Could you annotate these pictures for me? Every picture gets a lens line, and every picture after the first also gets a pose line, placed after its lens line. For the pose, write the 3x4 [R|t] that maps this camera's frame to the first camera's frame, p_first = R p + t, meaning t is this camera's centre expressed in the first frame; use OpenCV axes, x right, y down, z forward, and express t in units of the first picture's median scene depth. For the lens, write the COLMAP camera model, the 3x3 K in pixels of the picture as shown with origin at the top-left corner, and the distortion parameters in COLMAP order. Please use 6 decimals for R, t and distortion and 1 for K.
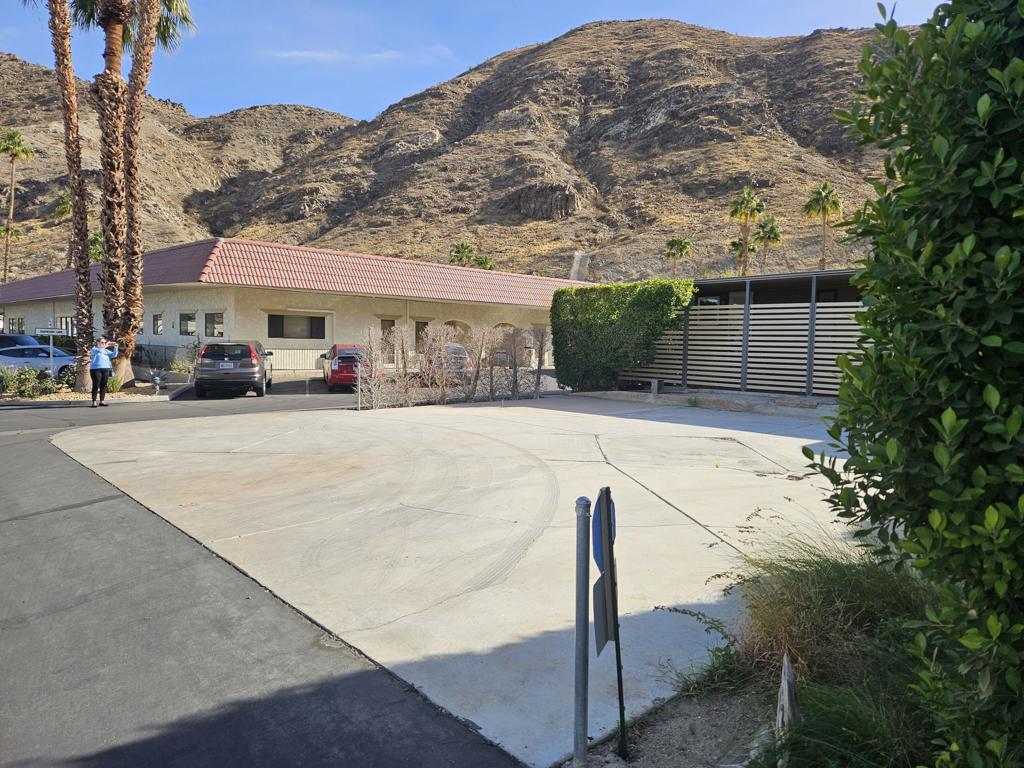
lens RADIAL K [[677.9, 0, 512.0], [0, 677.9, 384.0], [0, 0, 1]] dist [0.086747, -0.077411]
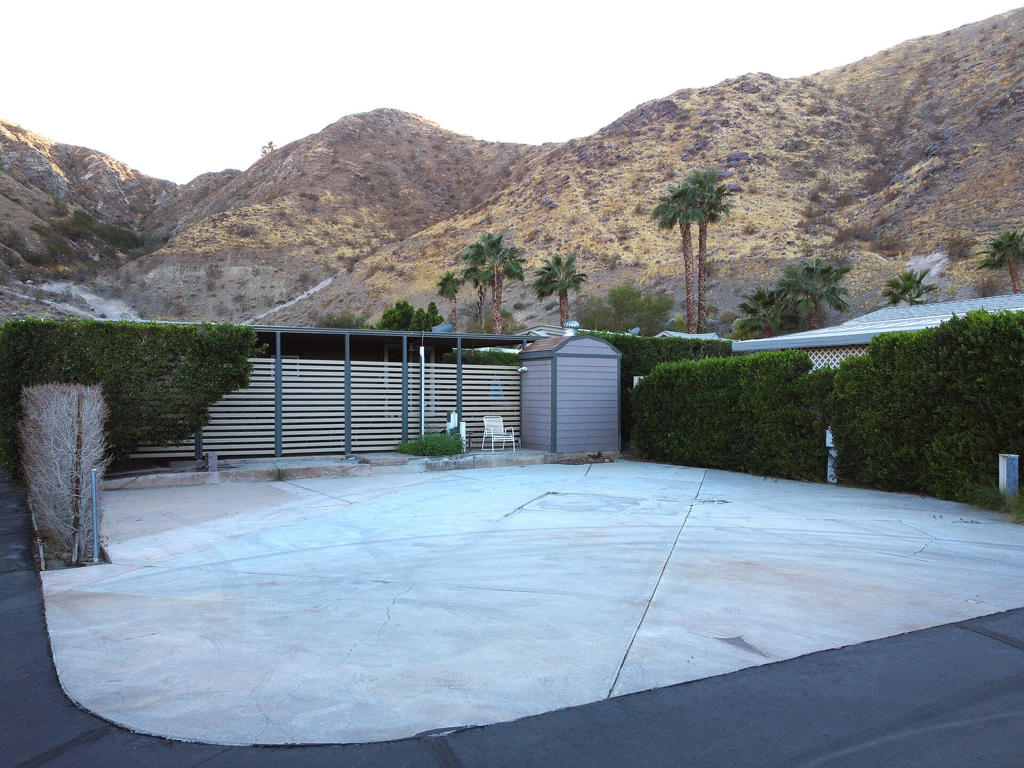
lens RADIAL K [[808.8, 0, 496.7], [0, 808.8, 392.3], [0, 0, 1]] dist [0.001286, -0.000926]
pose [[0.232077, -0.016706, 0.972554, -0.083148], [0.064960, 0.997887, 0.001639, -0.007668], [-0.970526, 0.062797, 0.232672, 0.066378]]
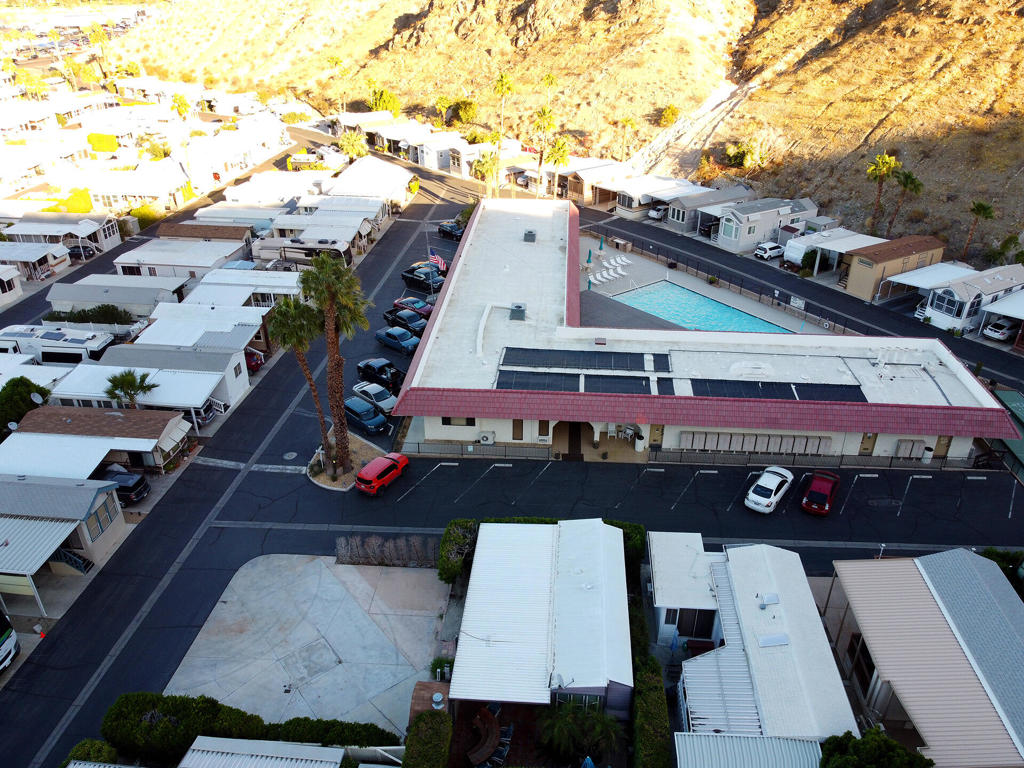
lens RADIAL K [[774.6, 0, 517.5], [0, 774.6, 379.3], [0, 0, 1]] dist [0.000252, -0.001079]
pose [[0.665207, 0.341030, -0.664227, 0.243818], [-0.036690, 0.903454, 0.427112, -0.232747], [0.745757, -0.259748, 0.613496, -0.023344]]
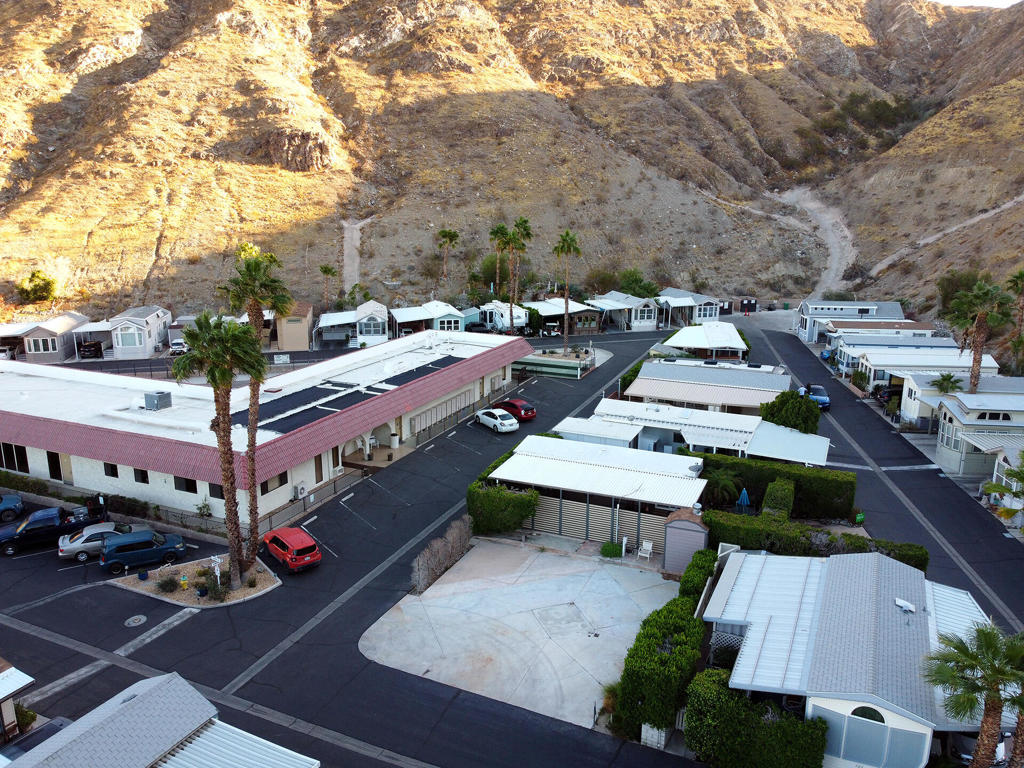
lens RADIAL K [[776.8, 0, 516.7], [0, 776.8, 380.1], [0, 0, 1]] dist [-0.002460, -0.006263]
pose [[0.926472, -0.104744, 0.361496, -0.091614], [0.039211, 0.982129, 0.184078, -0.133304], [-0.374317, -0.156369, 0.914022, -0.165885]]
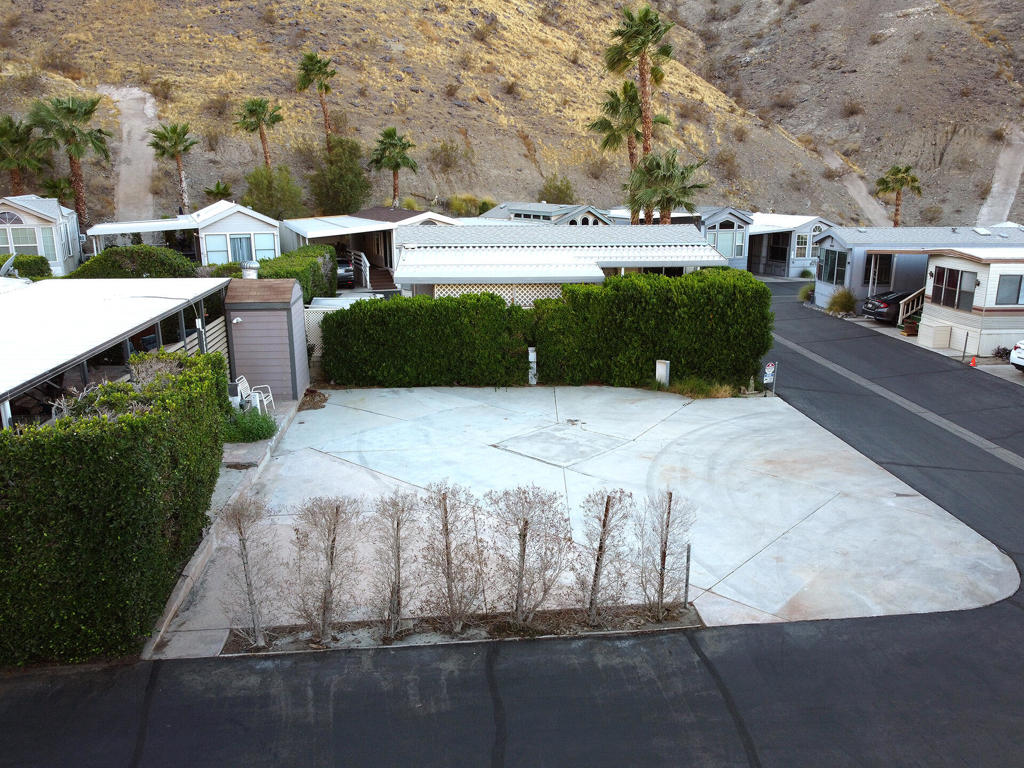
lens RADIAL K [[820.7, 0, 540.8], [0, 820.7, 384.7], [0, 0, 1]] dist [-0.002567, -0.001776]
pose [[-0.797207, -0.169366, 0.579462, -0.061773], [0.015660, 0.953717, 0.300299, -0.046851], [-0.603503, 0.248475, -0.757657, 0.187751]]
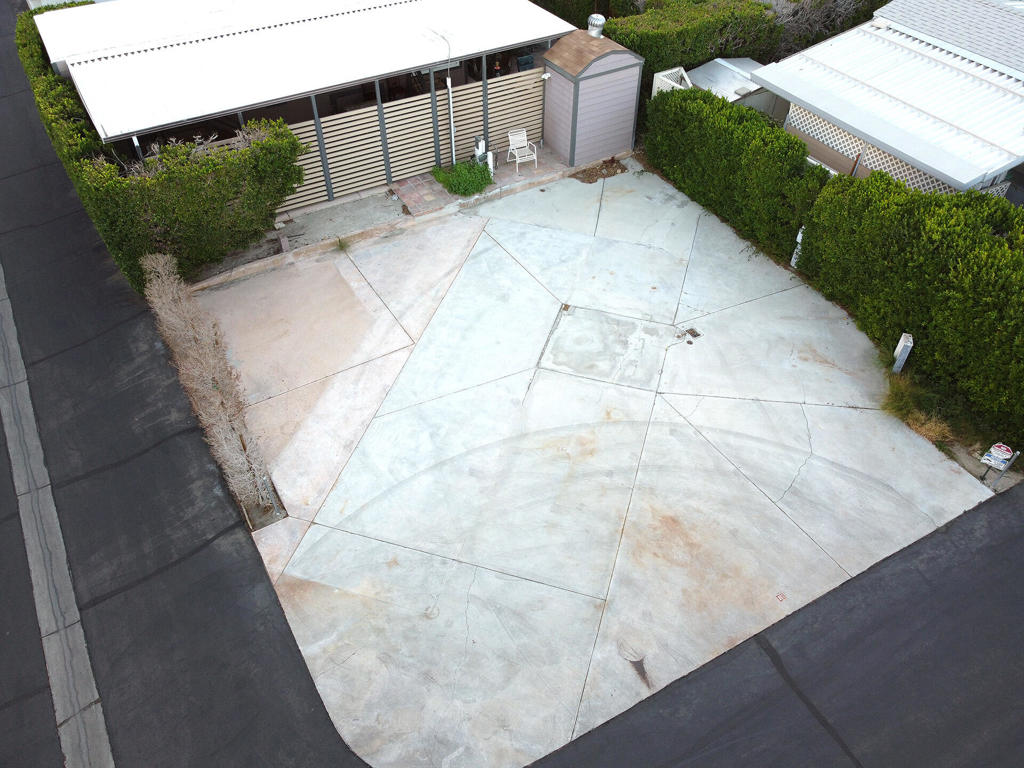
lens RADIAL K [[774.6, 0, 517.5], [0, 774.6, 379.3], [0, 0, 1]] dist [0.000252, -0.001079]
pose [[0.231688, -0.687490, 0.688243, -0.078300], [0.059279, 0.716157, 0.695418, -0.080011], [-0.970982, -0.120322, 0.206679, 0.063934]]
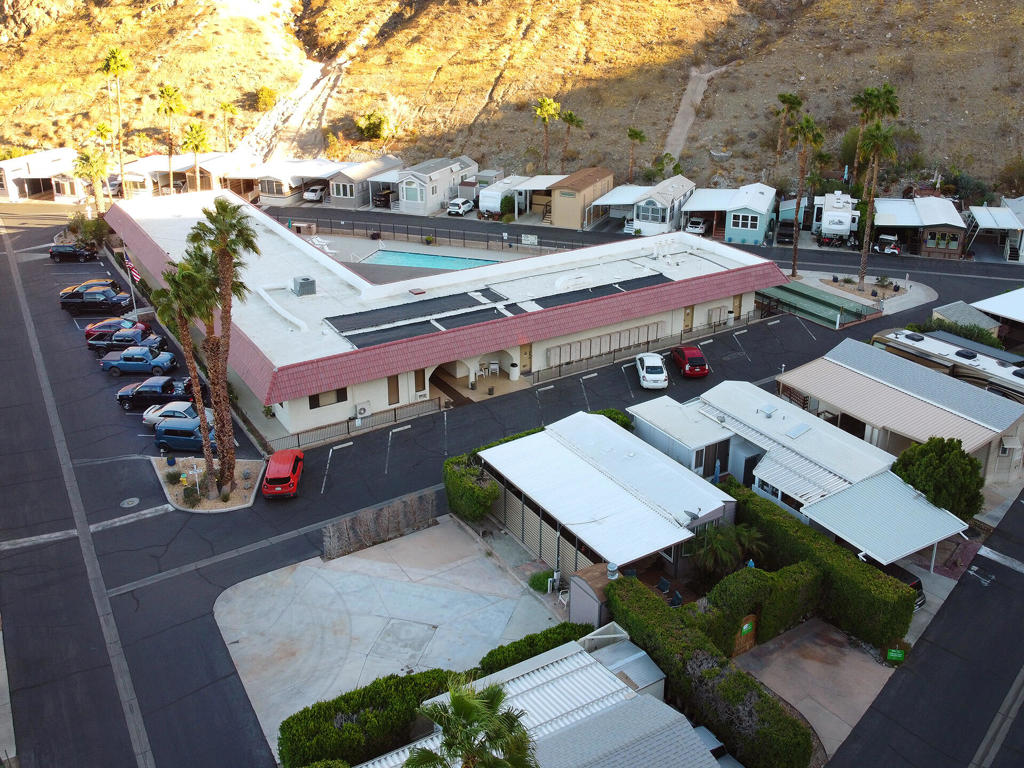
lens RADIAL K [[956.7, 0, 537.2], [0, 956.7, 296.3], [0, 0, 1]] dist [0.006503, -0.017759]
pose [[0.979385, 0.050957, -0.195471, 0.120139], [0.002323, 0.964755, 0.263139, -0.189609], [0.201990, -0.258168, 0.944748, -0.189394]]
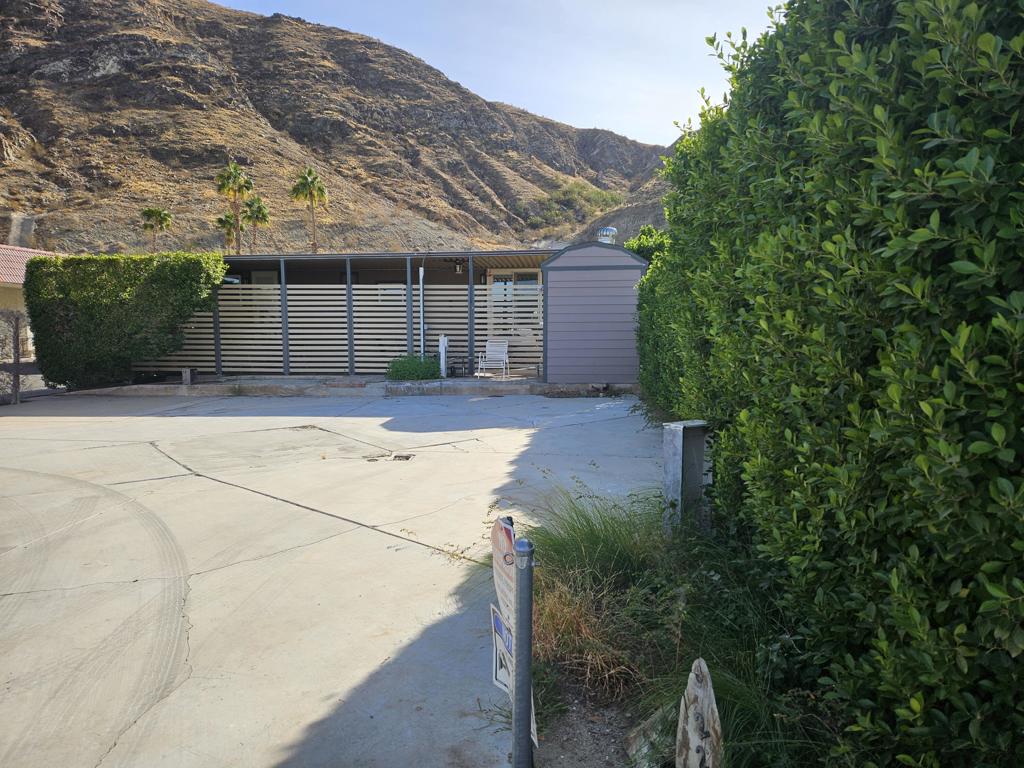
lens RADIAL K [[679.6, 0, 507.2], [0, 679.6, 391.4], [0, 0, 1]] dist [0.086457, -0.070684]
pose [[0.760679, -0.084312, 0.643629, -0.006698], [0.060722, 0.996424, 0.058761, -0.000614], [-0.646282, -0.005616, 0.763078, 0.008707]]
